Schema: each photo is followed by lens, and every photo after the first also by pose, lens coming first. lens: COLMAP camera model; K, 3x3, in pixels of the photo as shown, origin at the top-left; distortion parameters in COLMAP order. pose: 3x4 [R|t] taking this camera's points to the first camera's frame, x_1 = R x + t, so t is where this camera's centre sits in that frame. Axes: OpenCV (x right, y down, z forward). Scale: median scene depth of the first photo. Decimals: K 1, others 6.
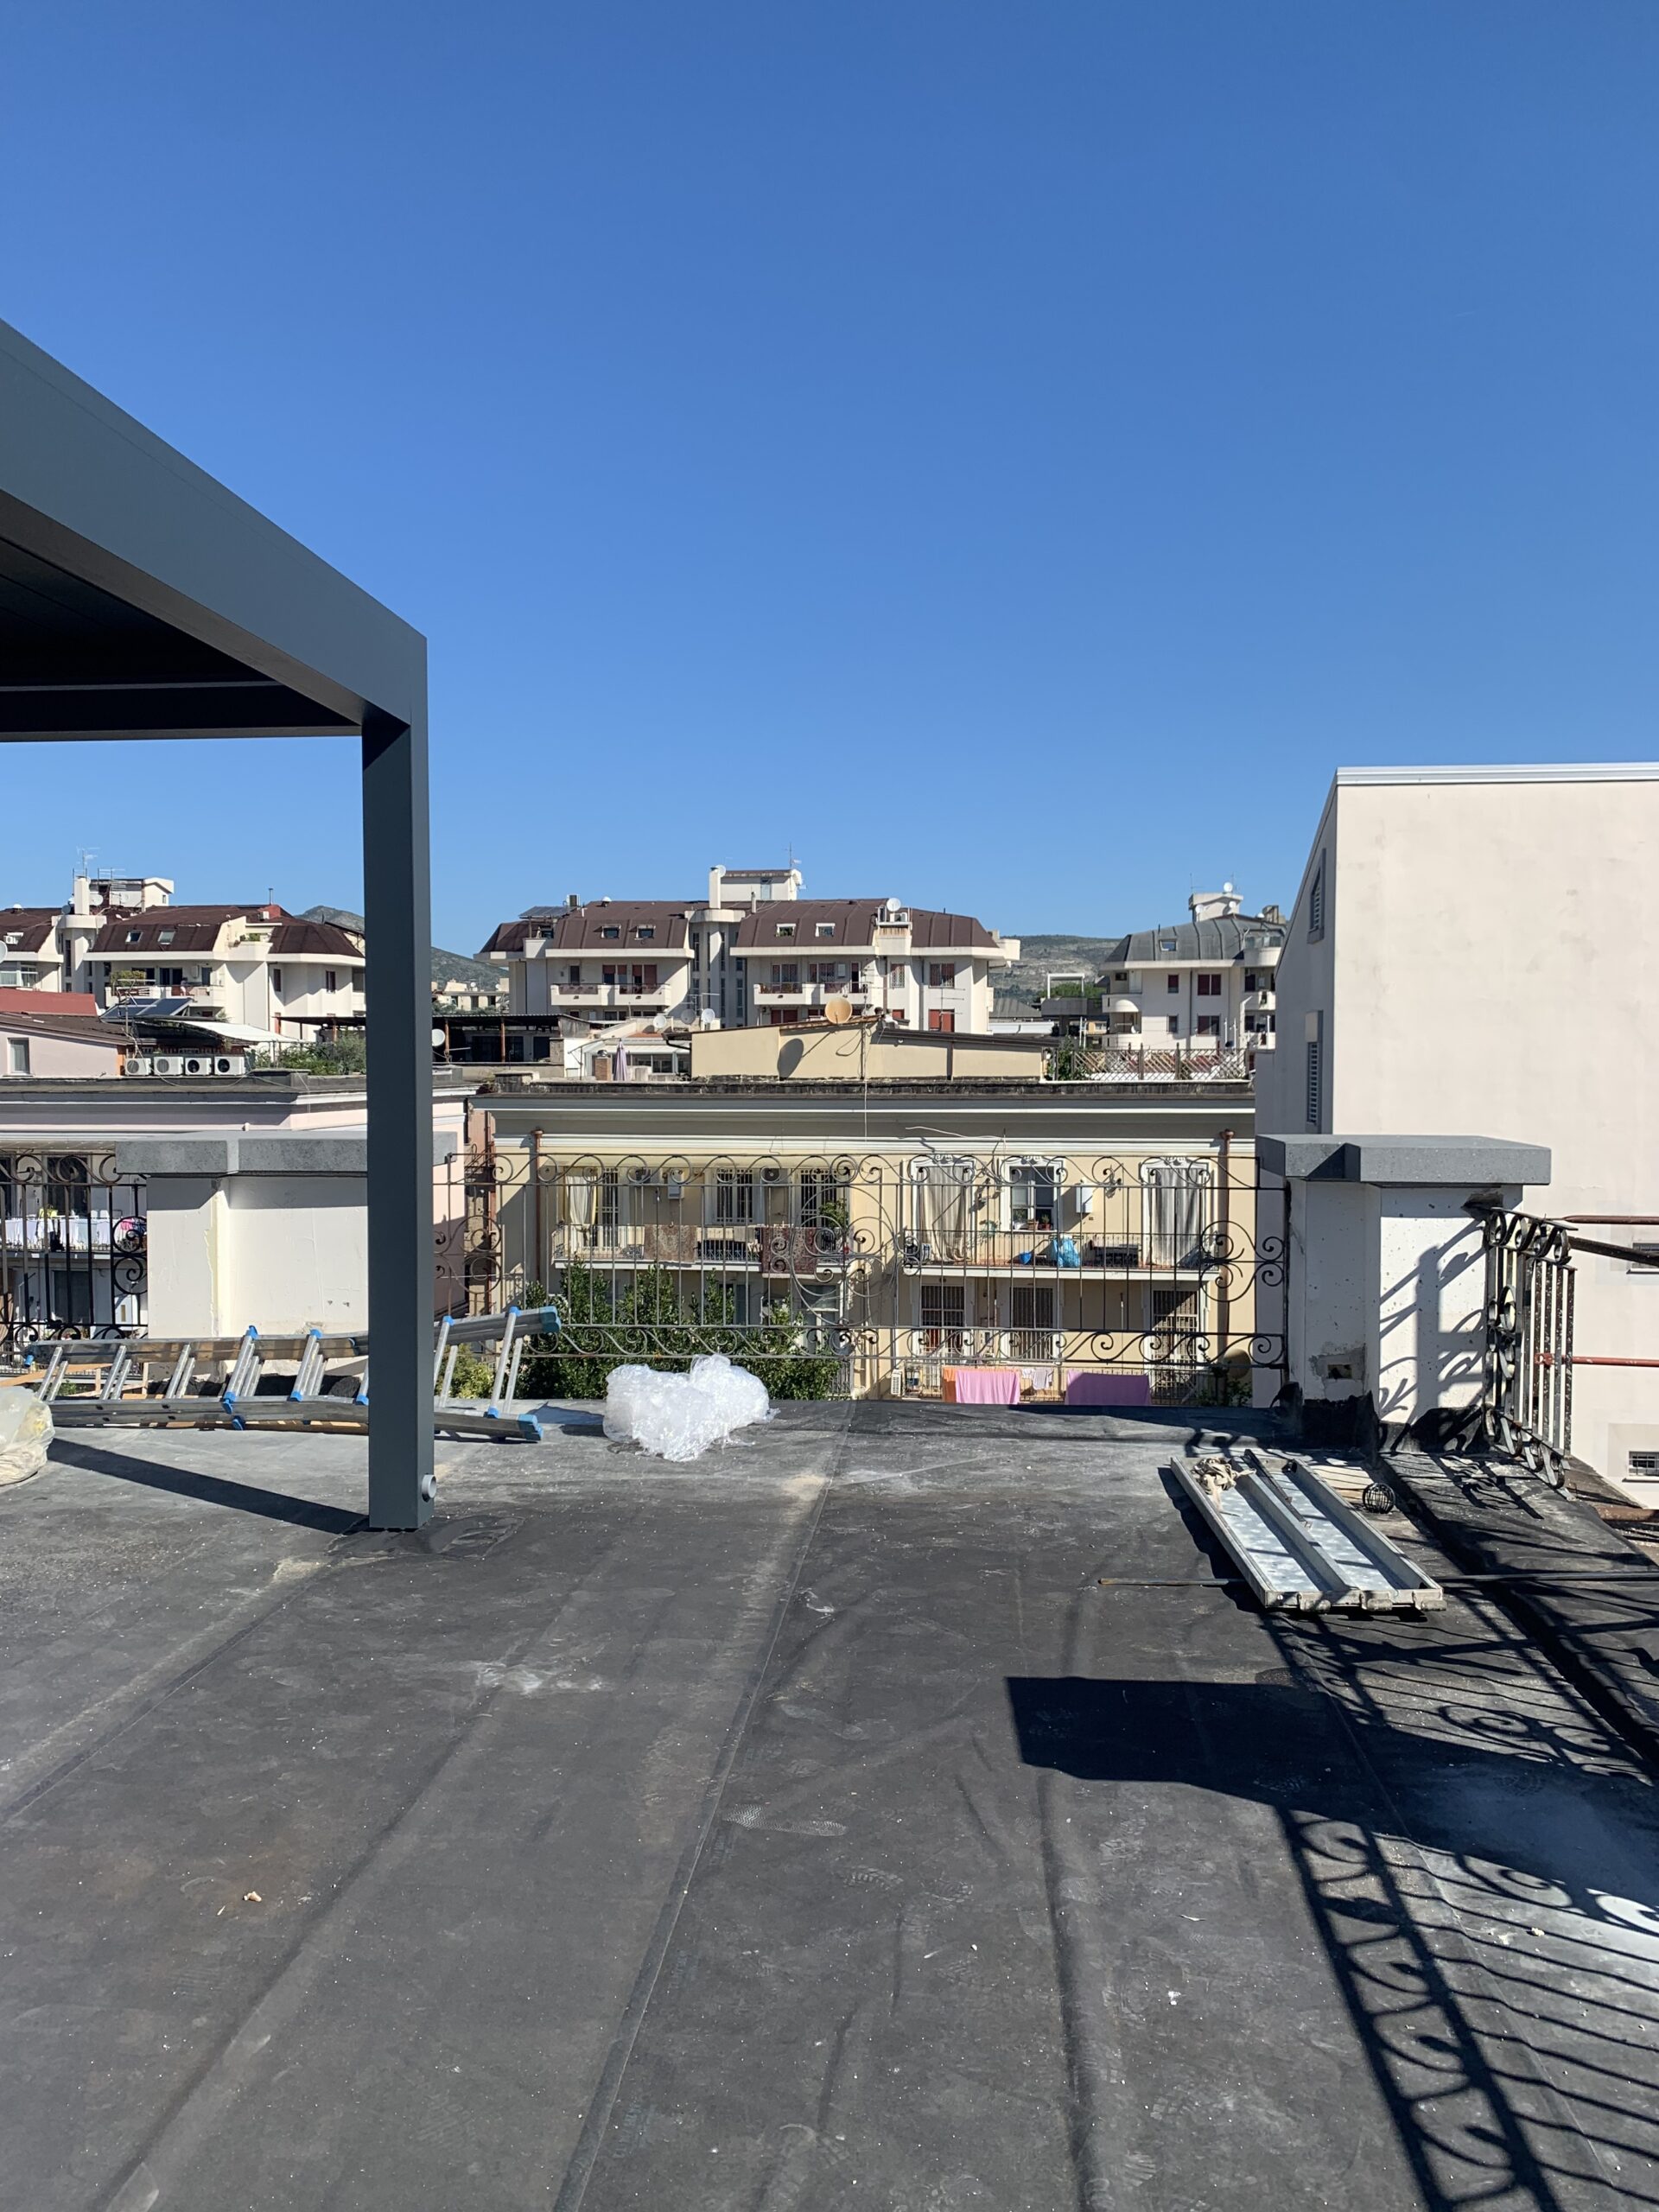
lens RADIAL K [[1694.1, 0, 825.2], [0, 1694.1, 1110.5], [0, 0, 1]] dist [0.054504, -0.059745]
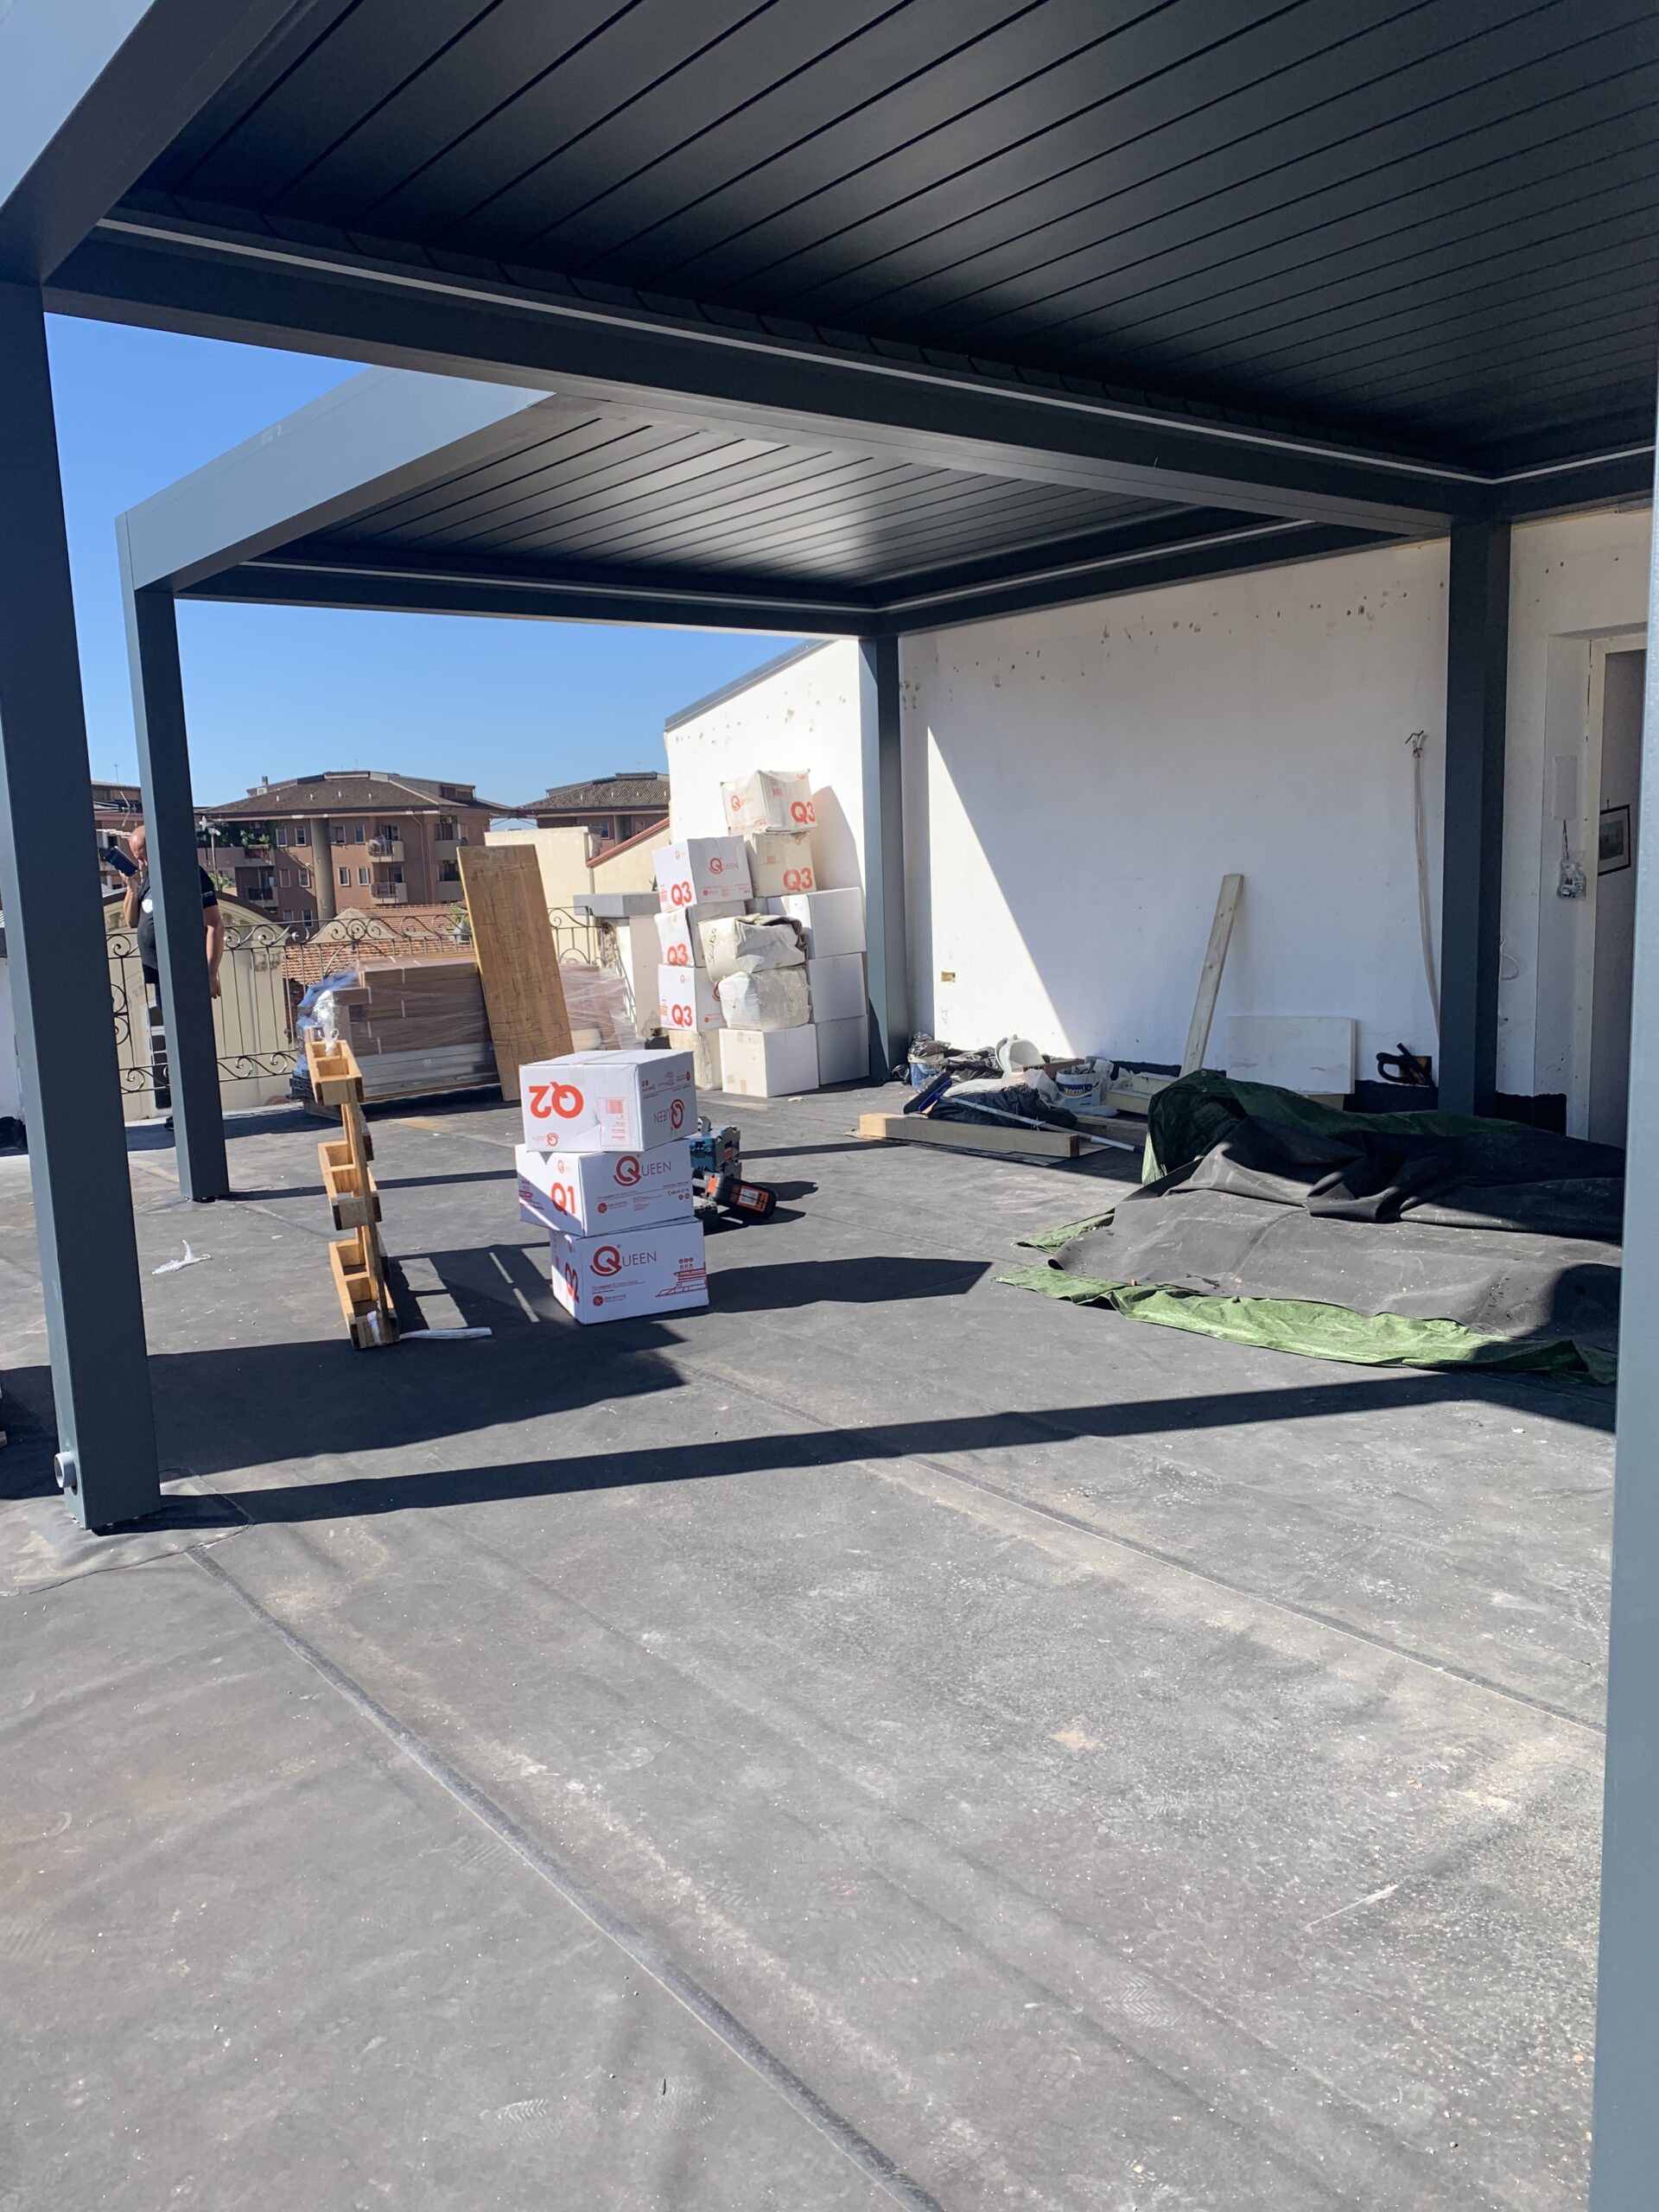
lens RADIAL K [[1694.1, 0, 816.0], [0, 1694.1, 1111.2], [0, 0, 1]] dist [0.054504, -0.059745]
pose [[-0.719078, 0.124822, -0.683627, -0.069317], [0.008184, 0.985189, 0.171275, -0.010520], [0.694881, 0.117565, -0.709450, 1.082336]]
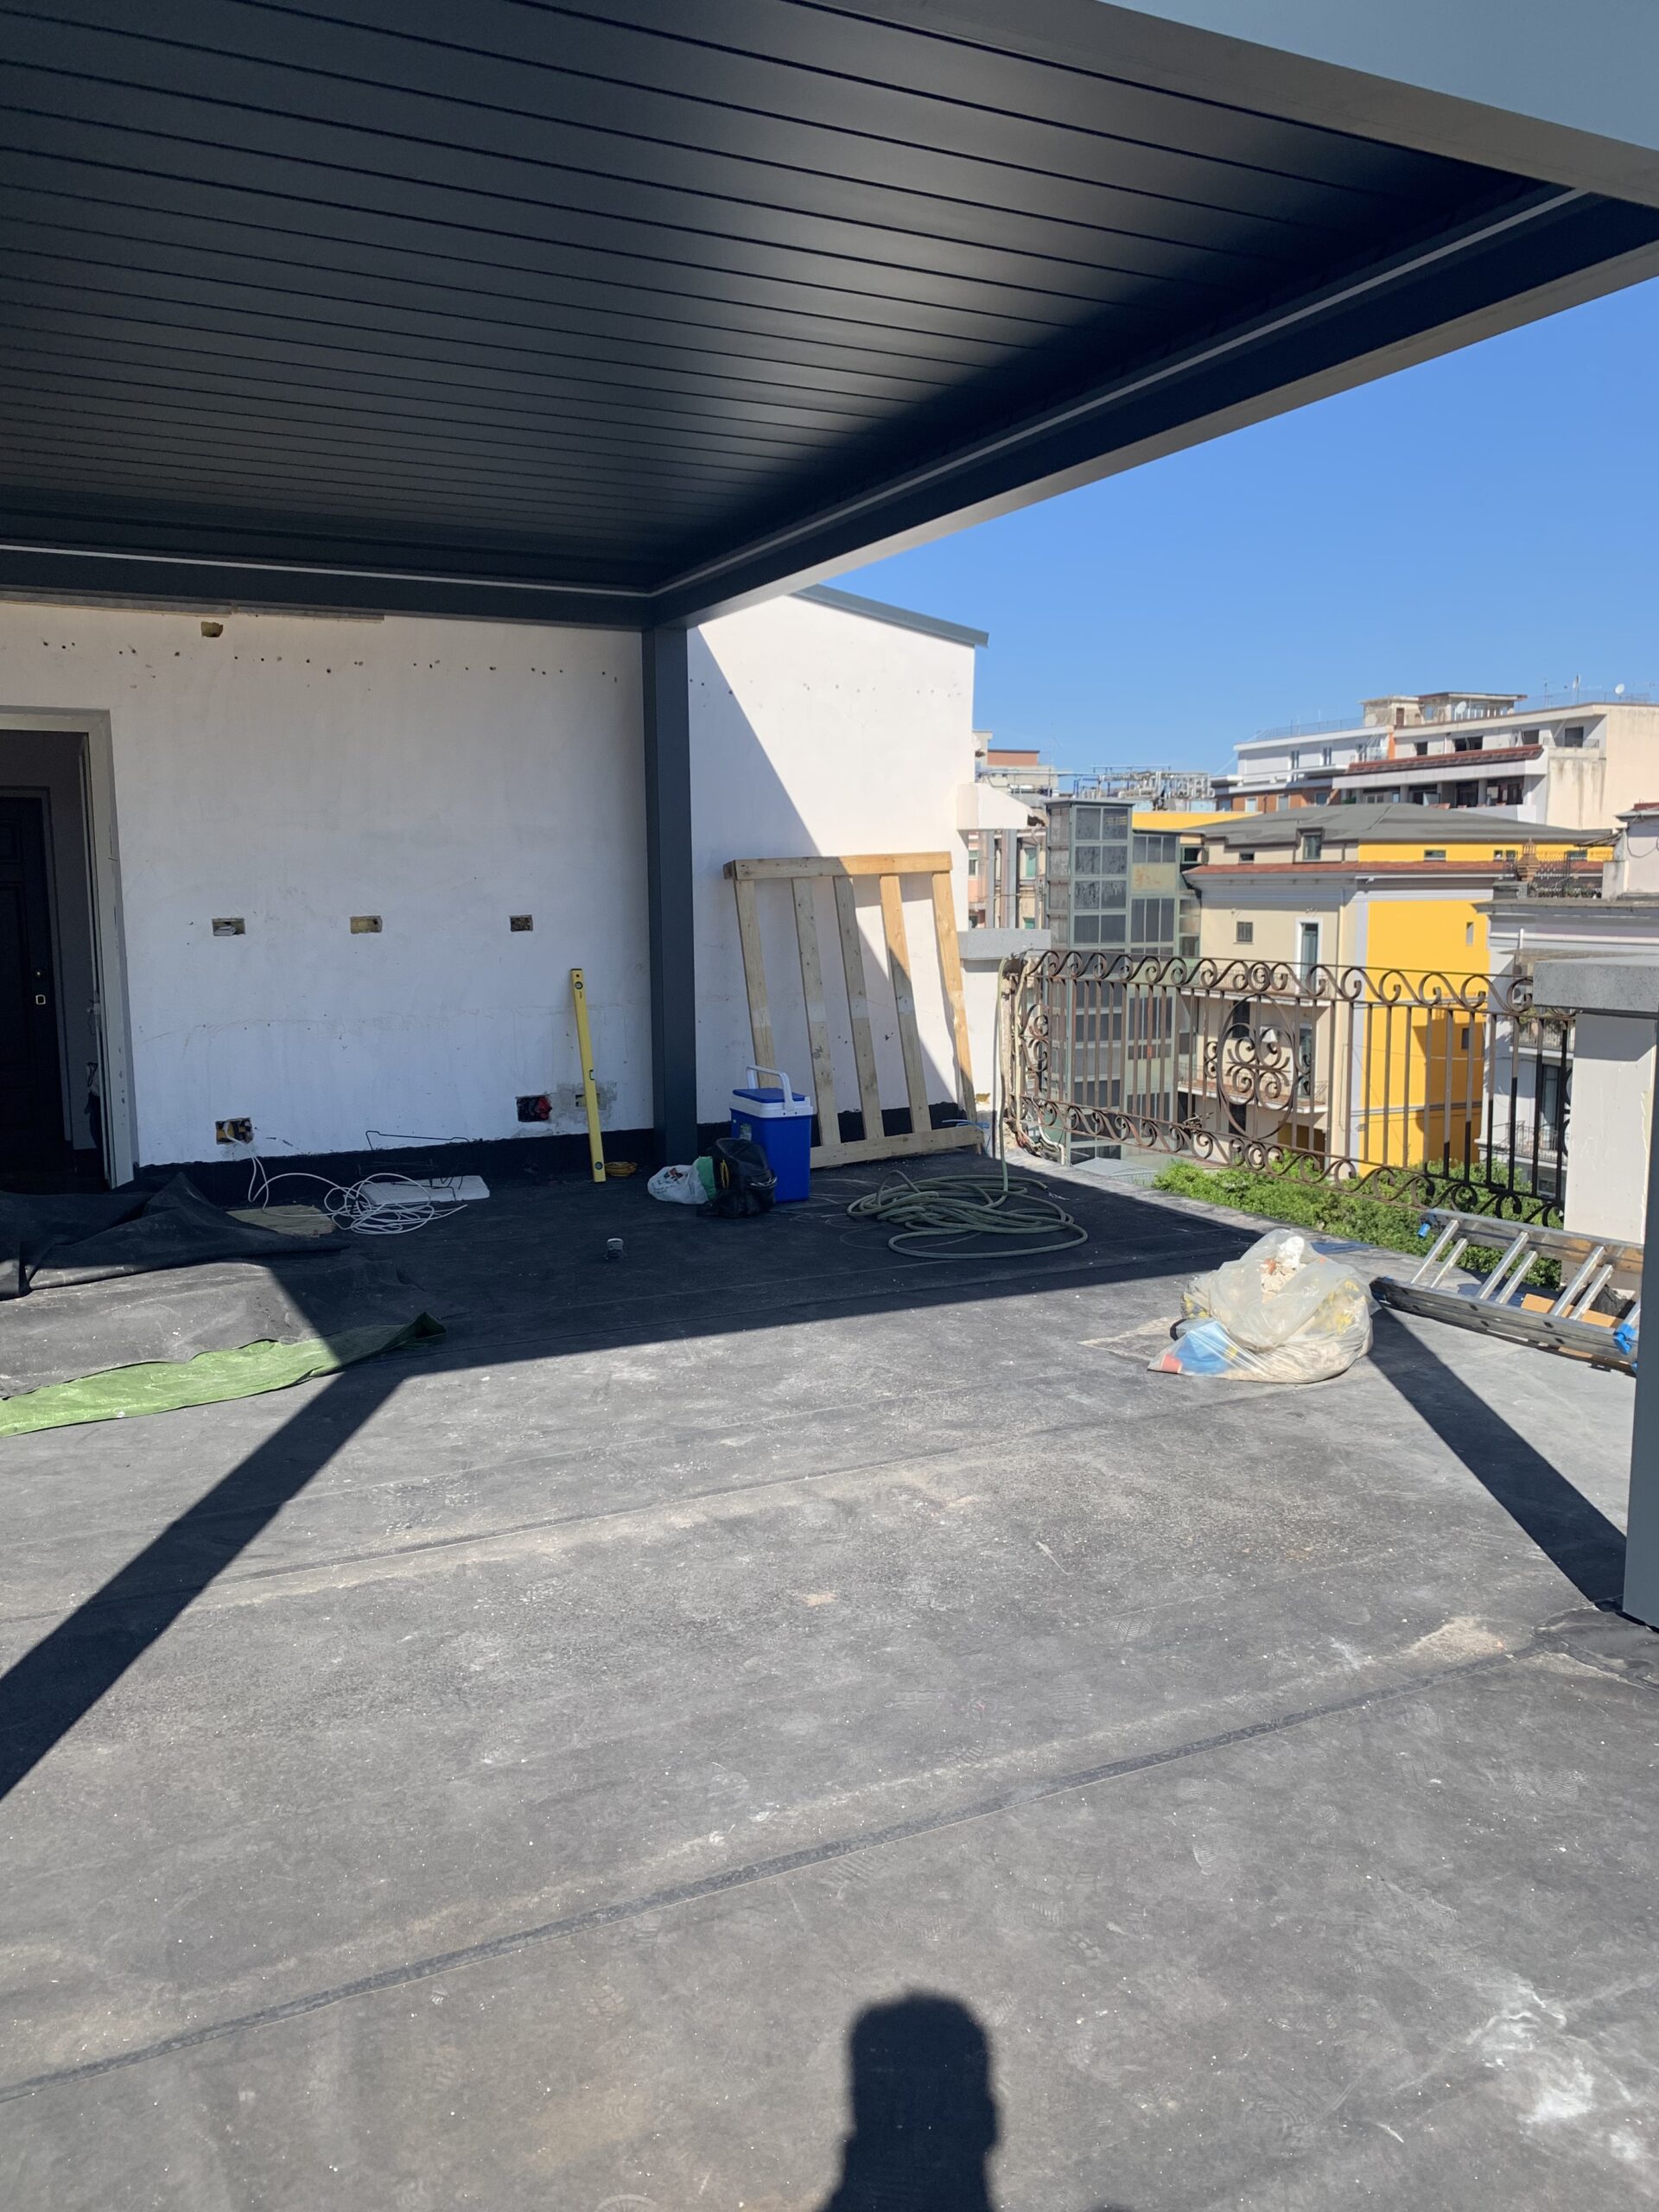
lens RADIAL K [[1694.1, 0, 826.1], [0, 1694.1, 1104.7], [0, 0, 1]] dist [0.054504, -0.059745]
pose [[0.529507, 0.103805, -0.841930, 0.078695], [-0.017100, 0.993589, 0.111749, 0.002487], [0.848133, -0.044775, 0.527888, 0.461589]]
